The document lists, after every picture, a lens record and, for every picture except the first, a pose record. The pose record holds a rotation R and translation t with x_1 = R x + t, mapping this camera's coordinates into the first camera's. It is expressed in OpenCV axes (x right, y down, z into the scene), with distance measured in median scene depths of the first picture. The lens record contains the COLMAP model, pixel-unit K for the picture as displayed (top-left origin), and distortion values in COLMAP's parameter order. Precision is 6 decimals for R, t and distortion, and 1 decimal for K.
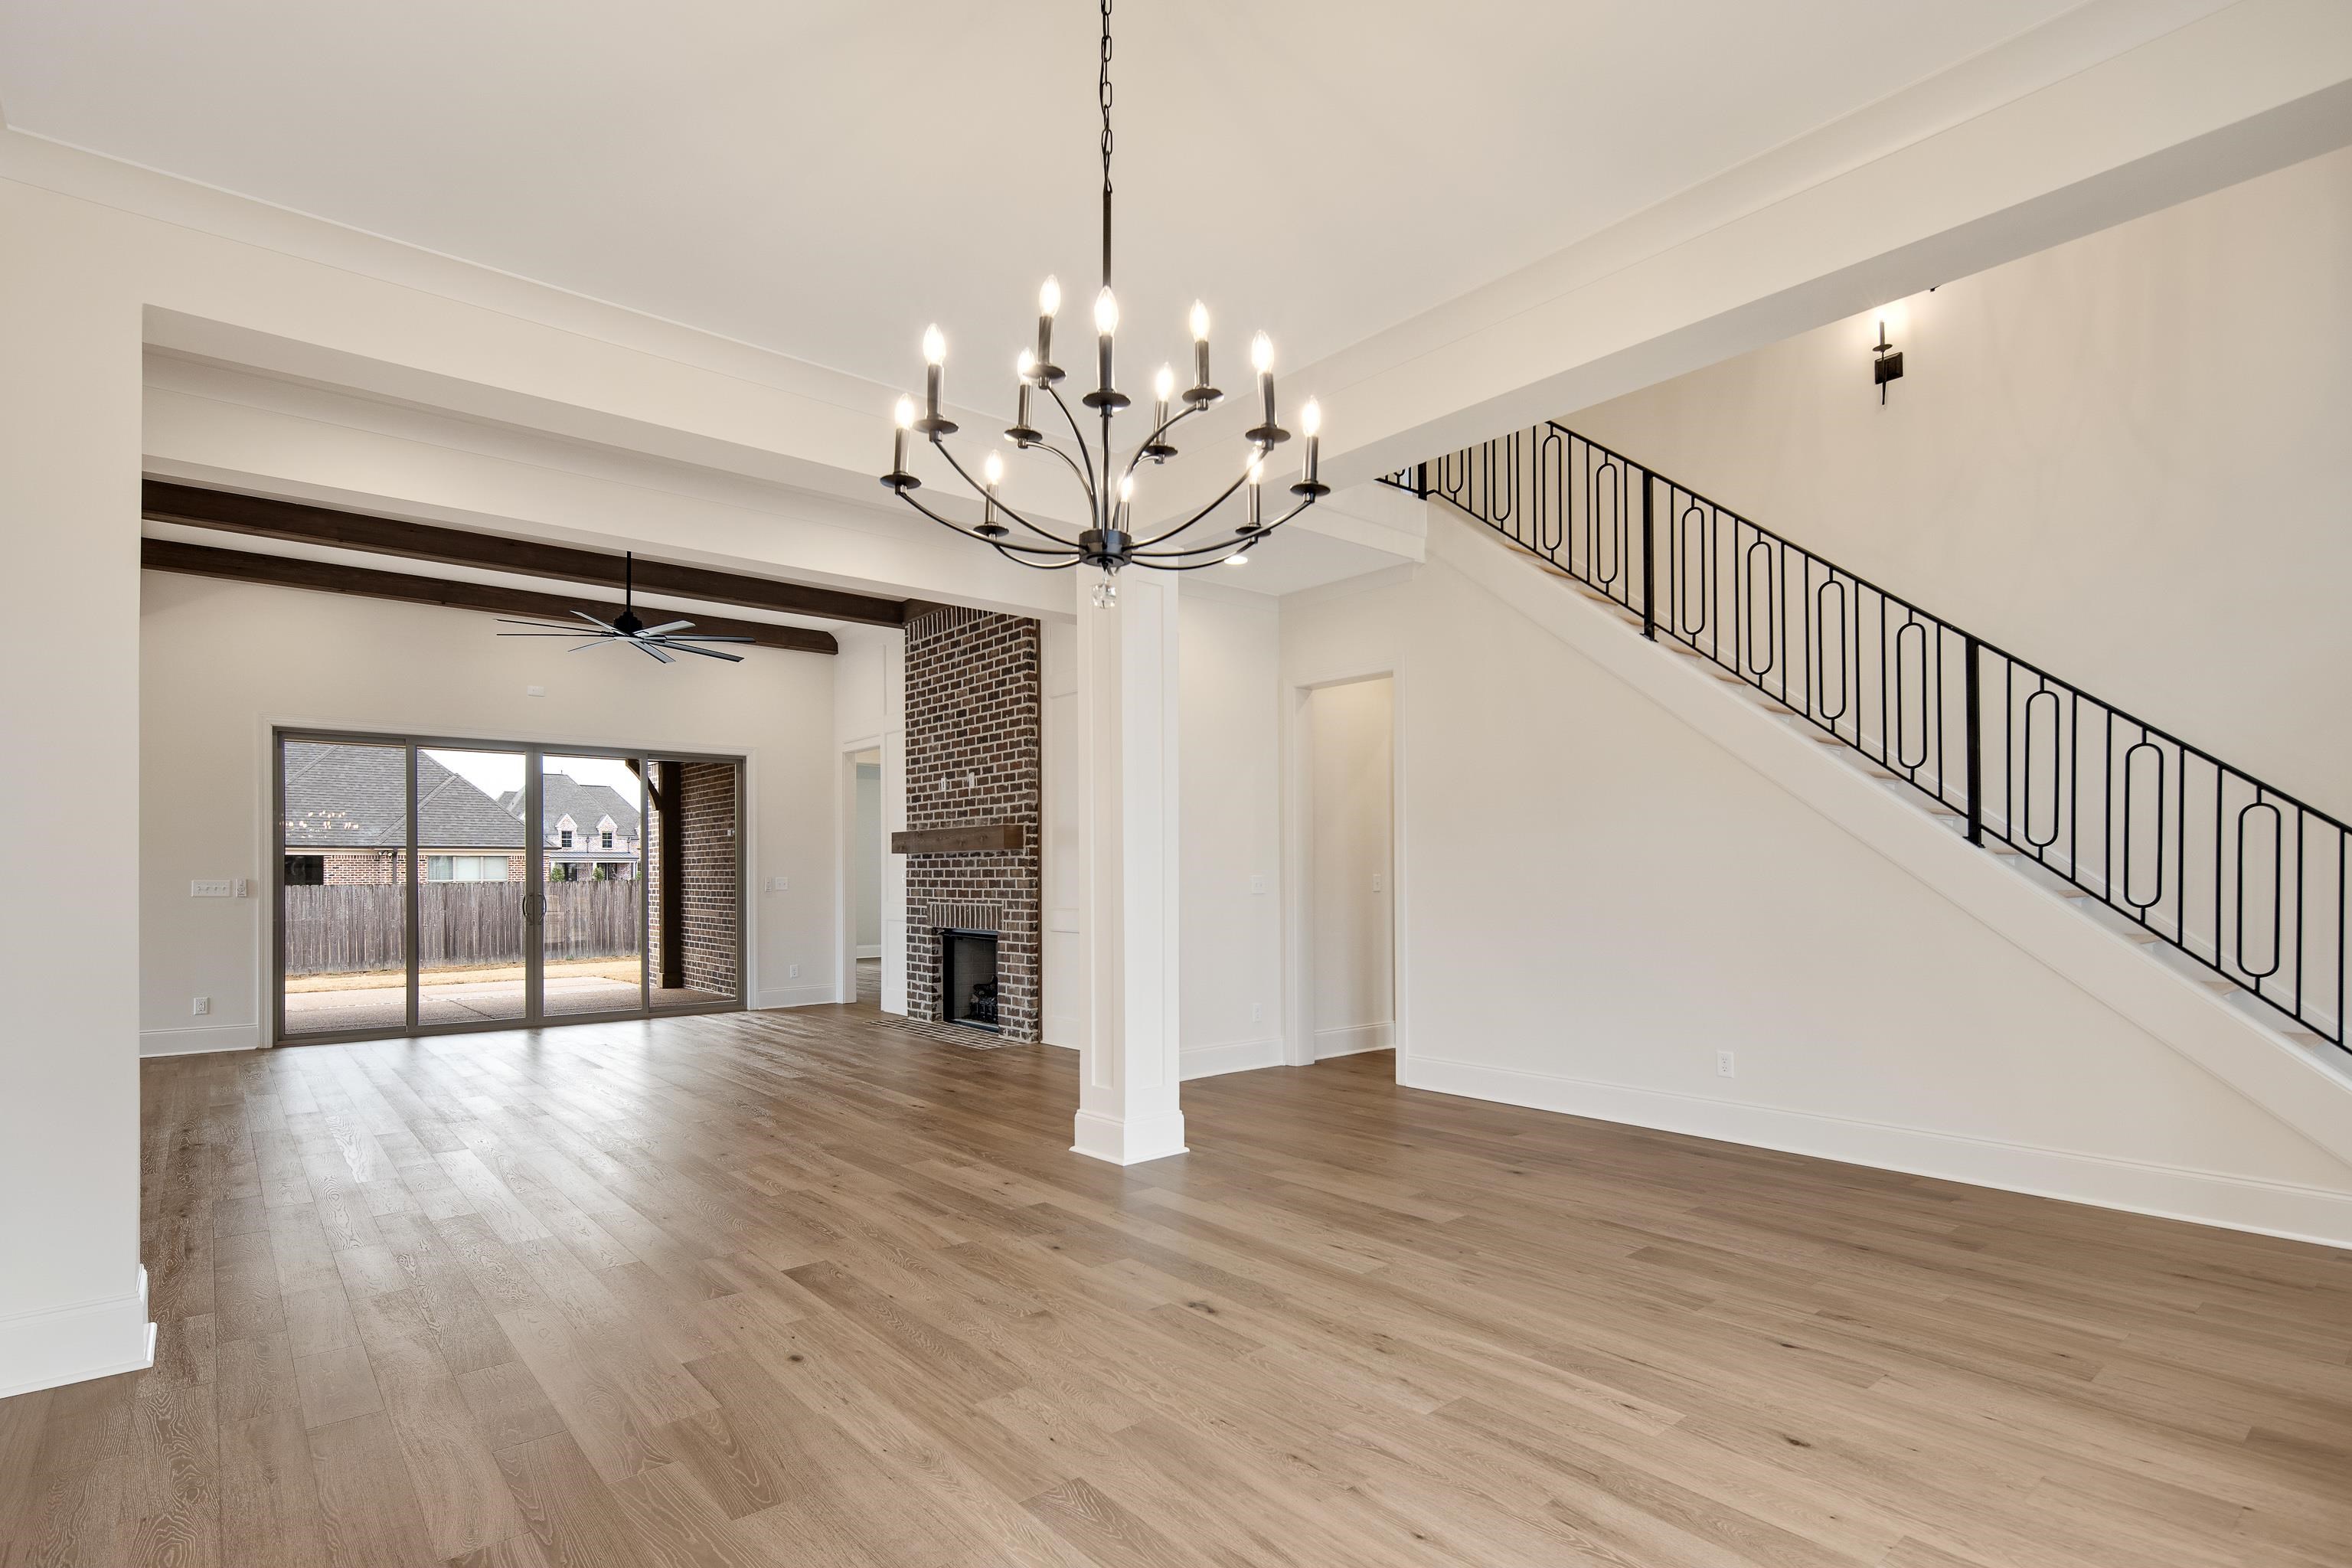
lens RADIAL K [[1140.1, 0, 1168.7], [0, 1140.1, 870.0], [0, 0, 1]] dist [0.005975, -0.005442]
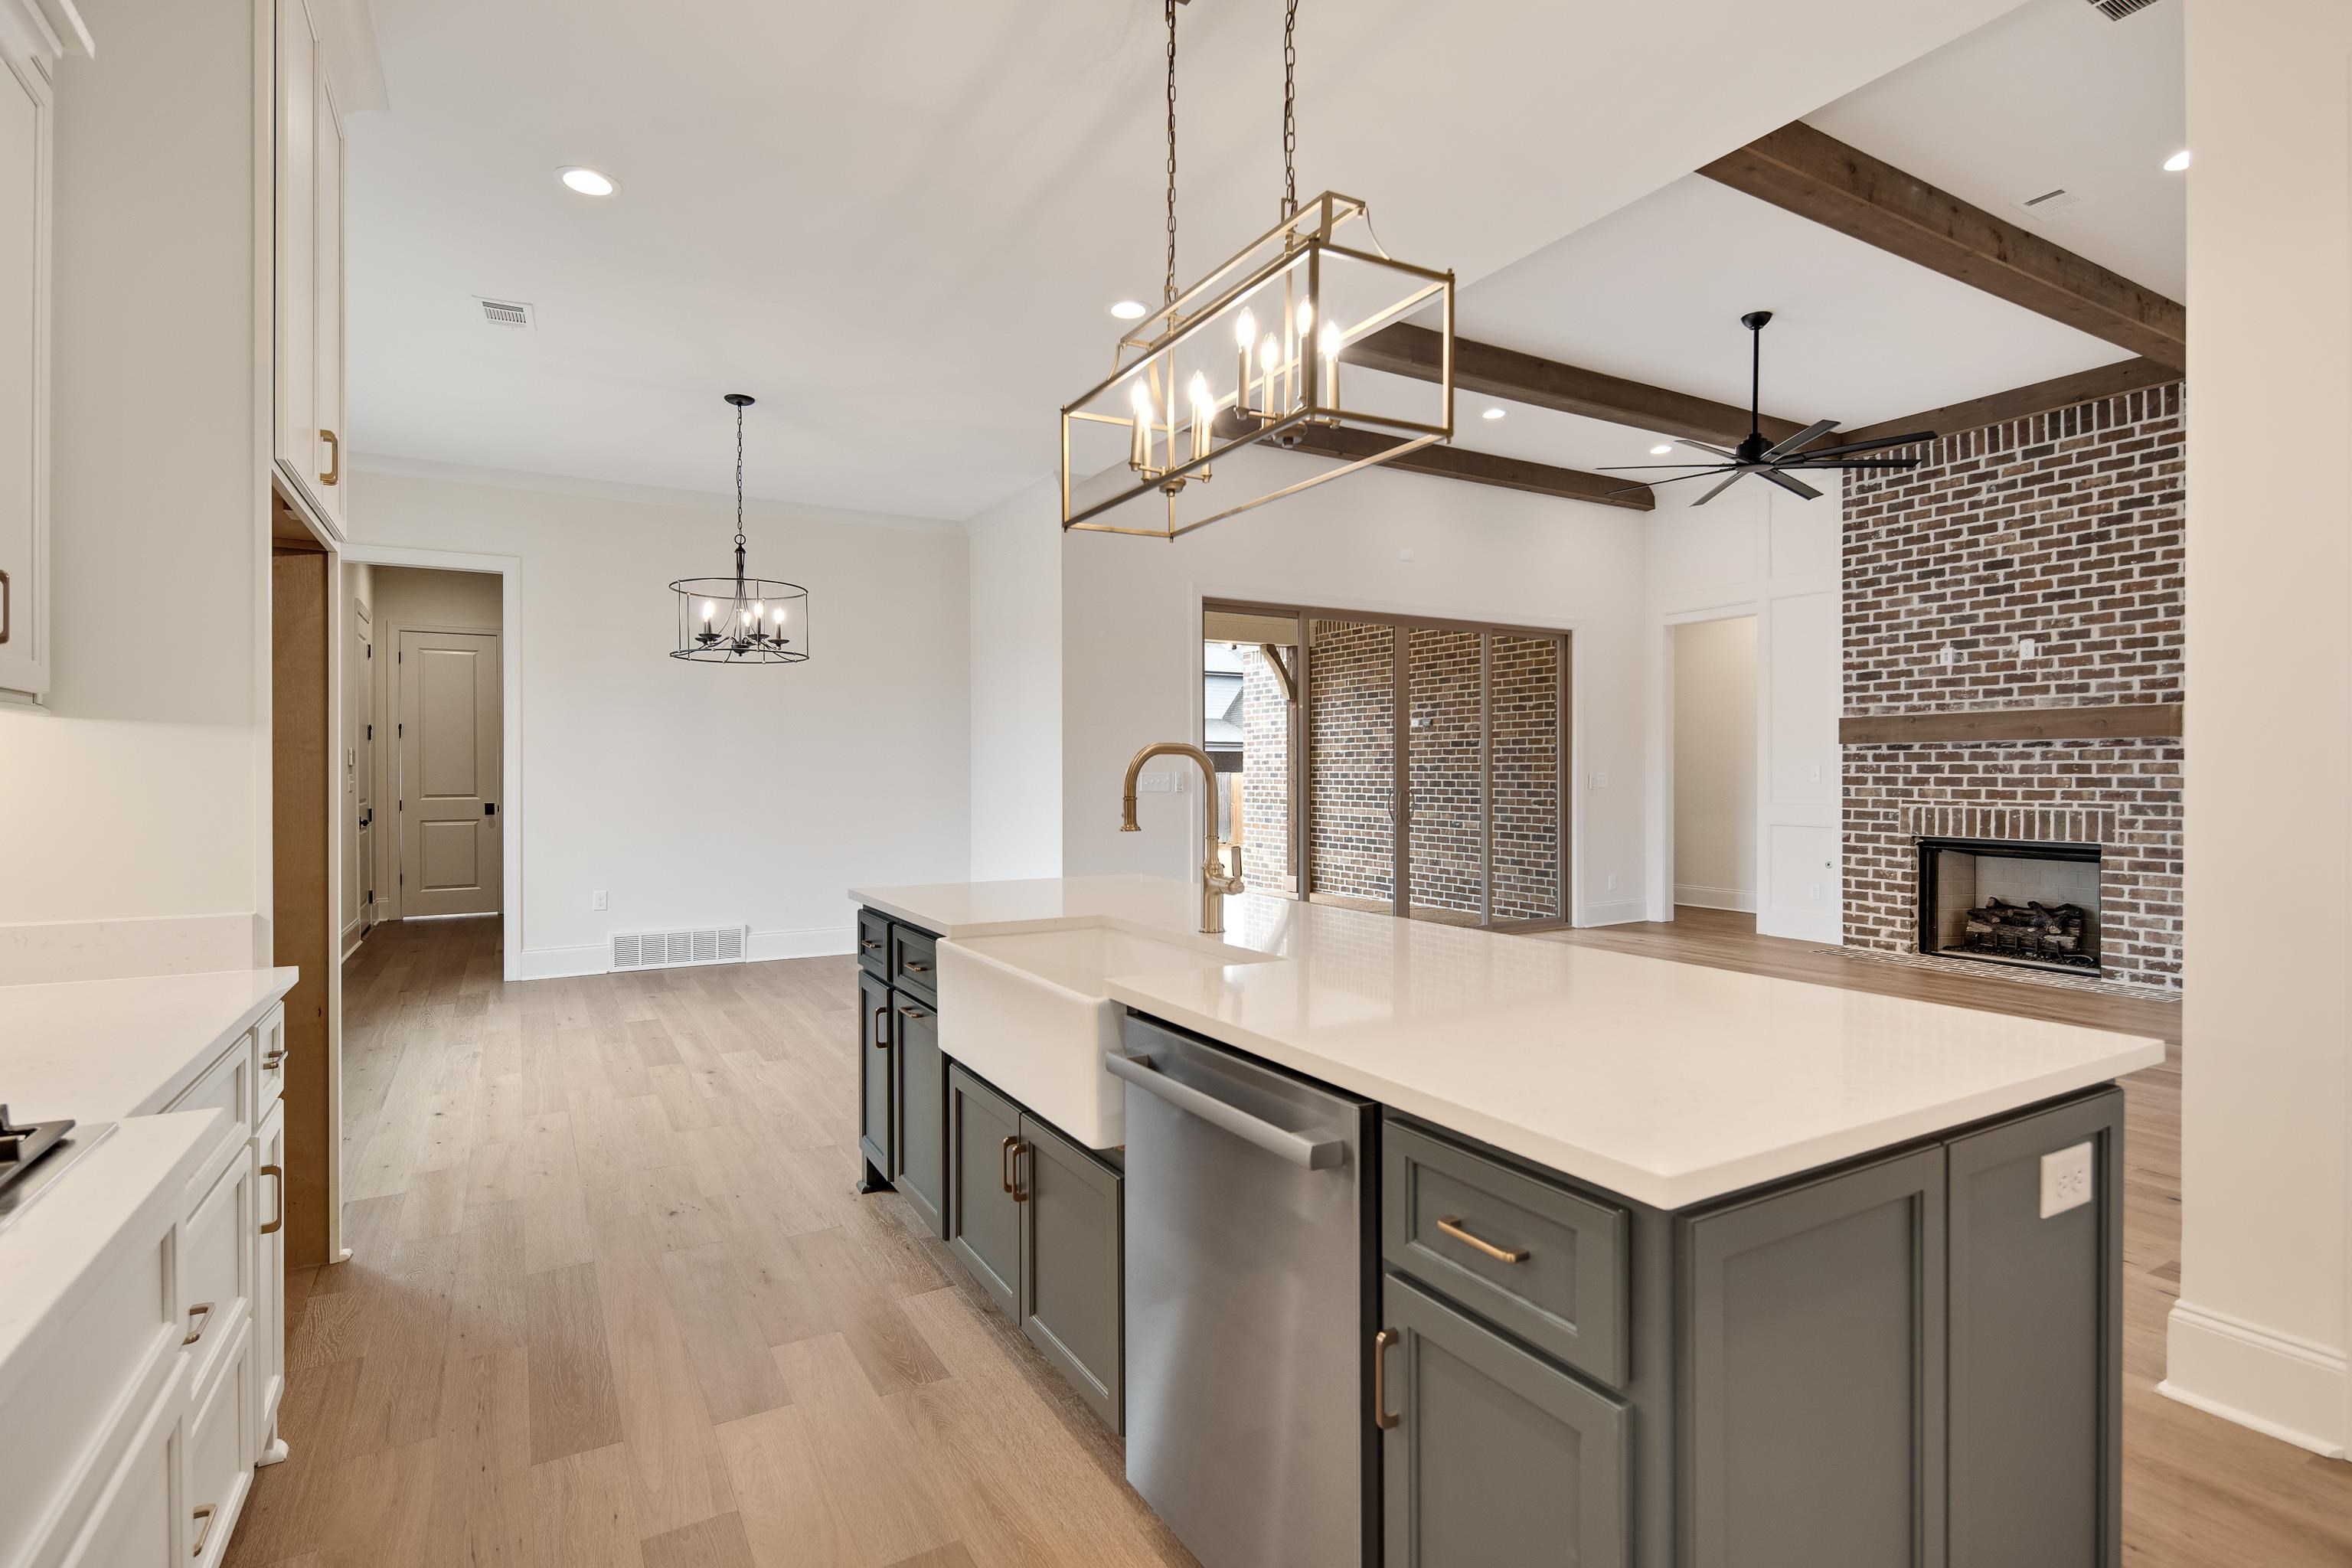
lens RADIAL K [[1140.1, 0, 1160.6], [0, 1140.1, 776.3], [0, 0, 1]] dist [0.005975, -0.005442]
pose [[0.982264, 0.005595, -0.187419, -0.606230], [-0.004089, 0.999956, 0.008423, 0.003980], [0.187458, -0.007507, 0.982244, 0.121618]]
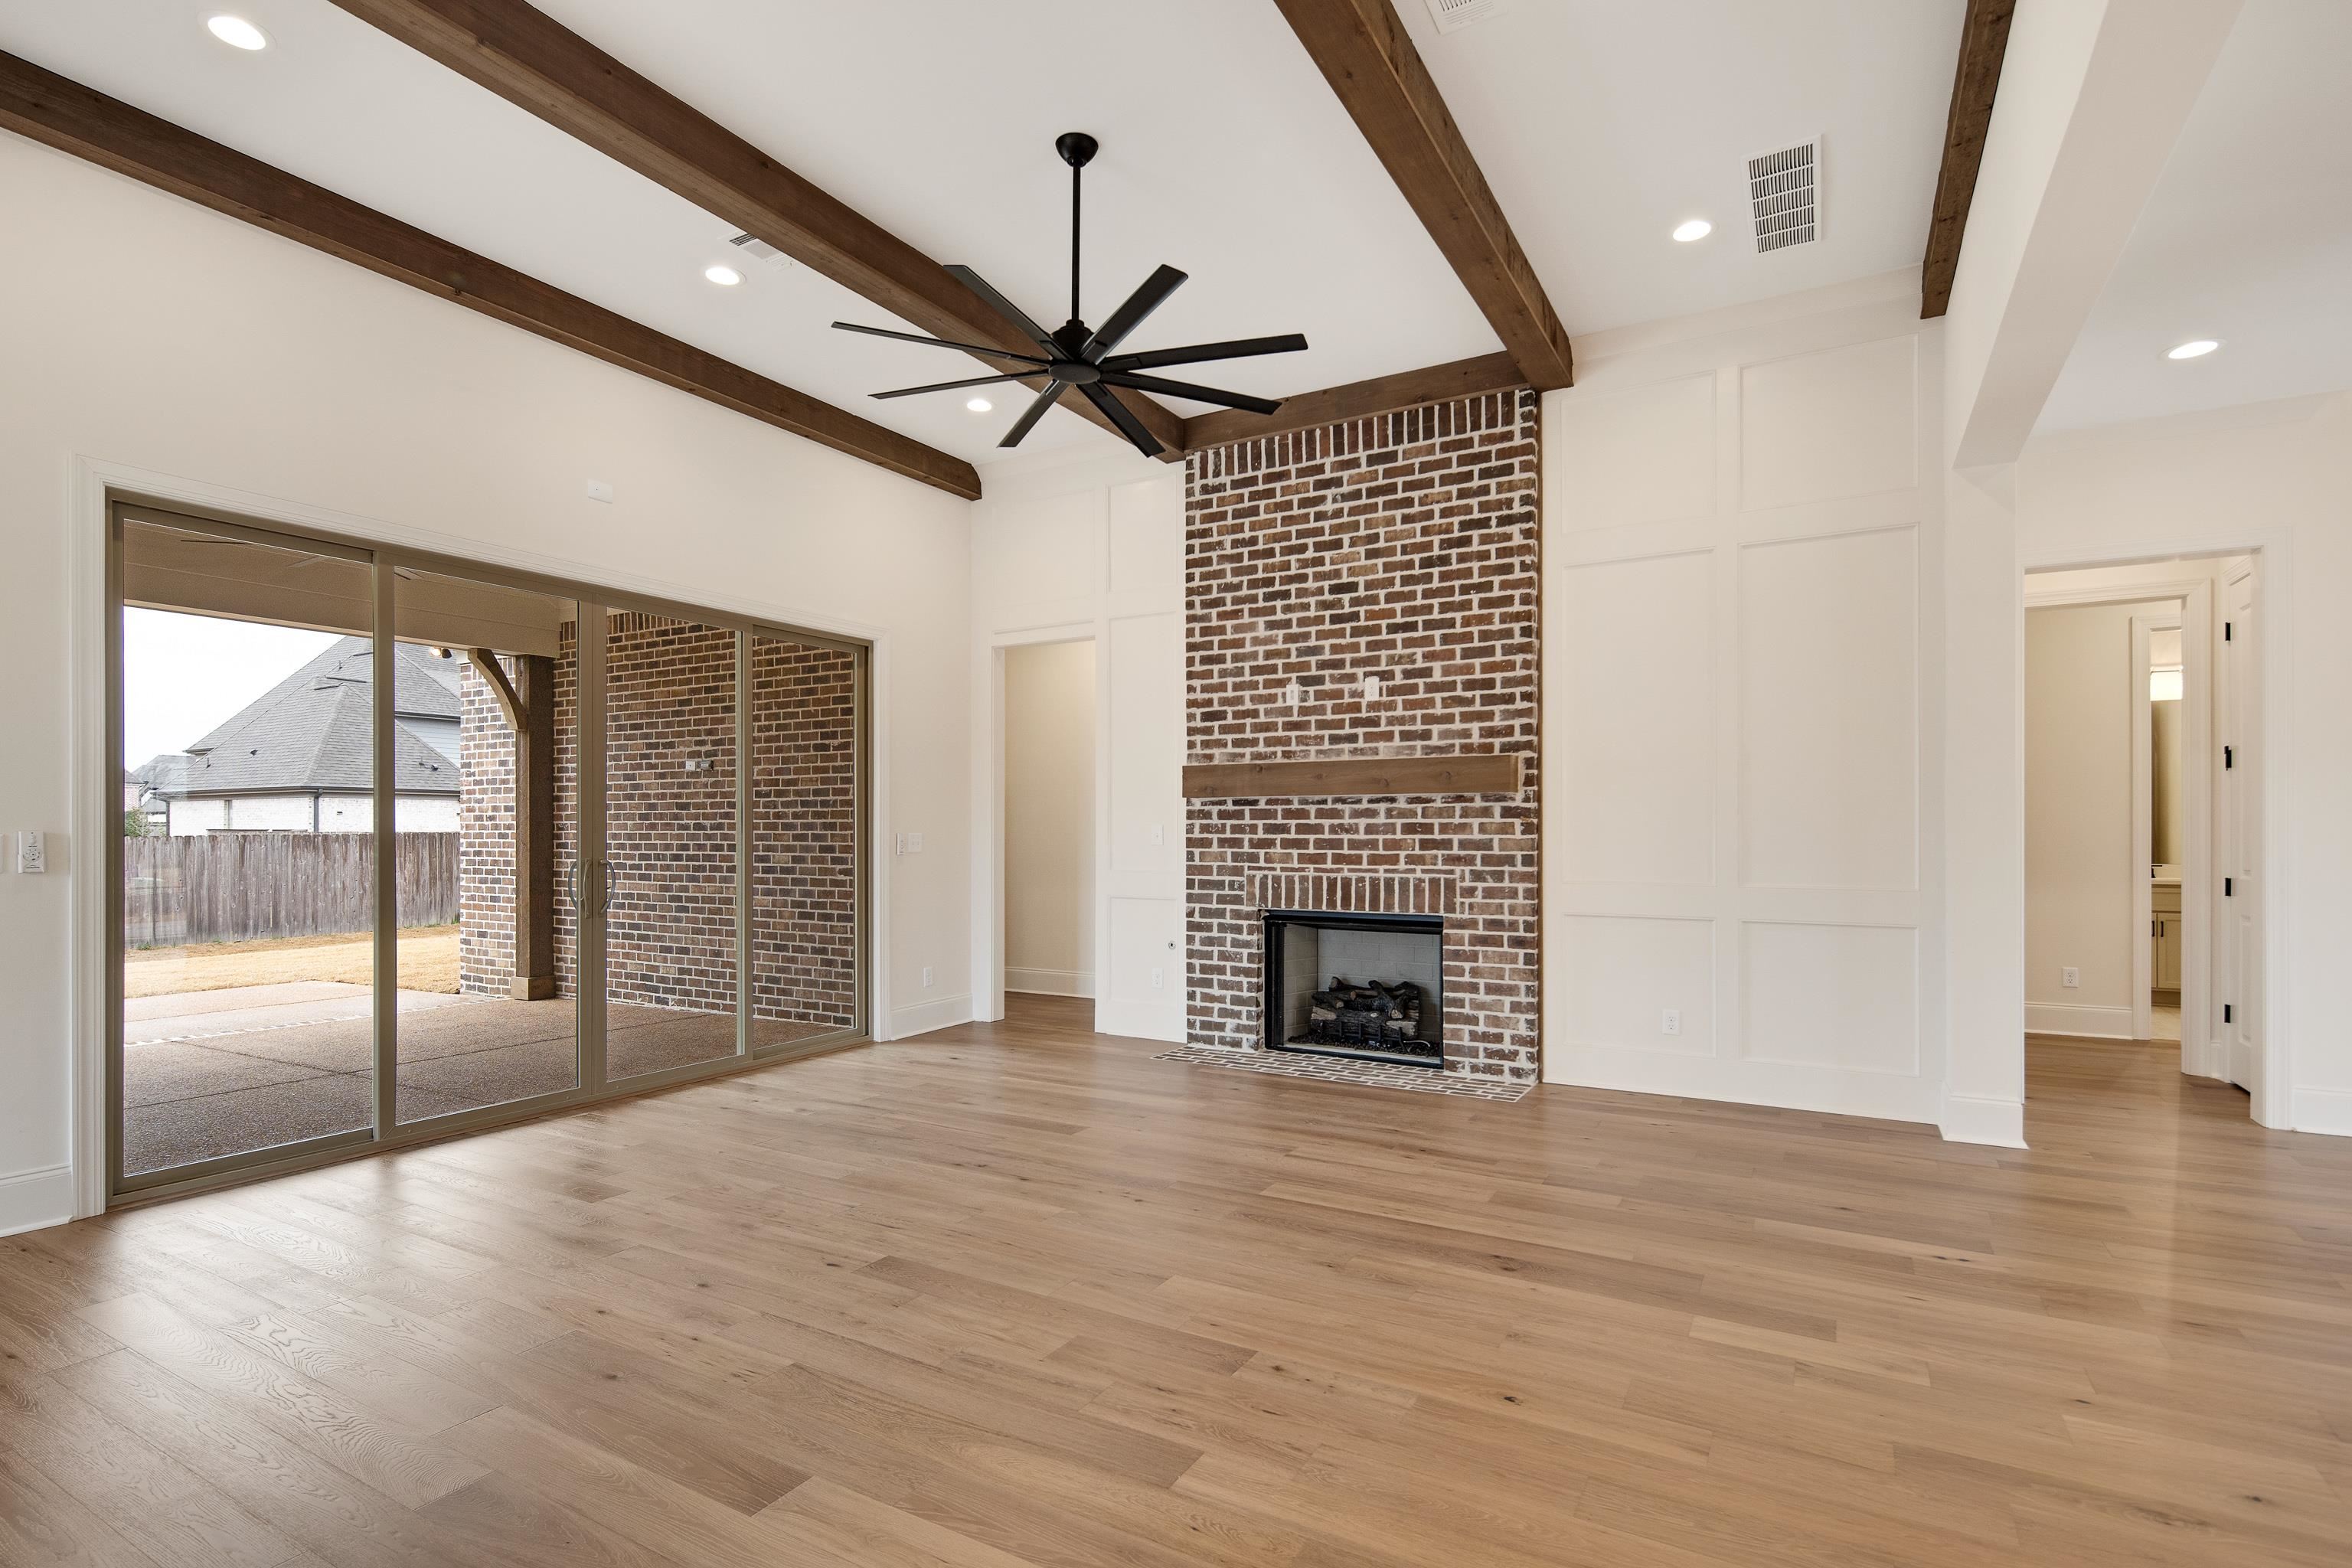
lens RADIAL K [[1140.1, 0, 1173.9], [0, 1140.1, 828.3], [0, 0, 1]] dist [0.005975, -0.005442]
pose [[0.941752, 0.005918, 0.336256, -0.503505], [-0.006240, 0.999981, -0.000121, 0.003680], [-0.336250, -0.001985, 0.941771, 0.411272]]
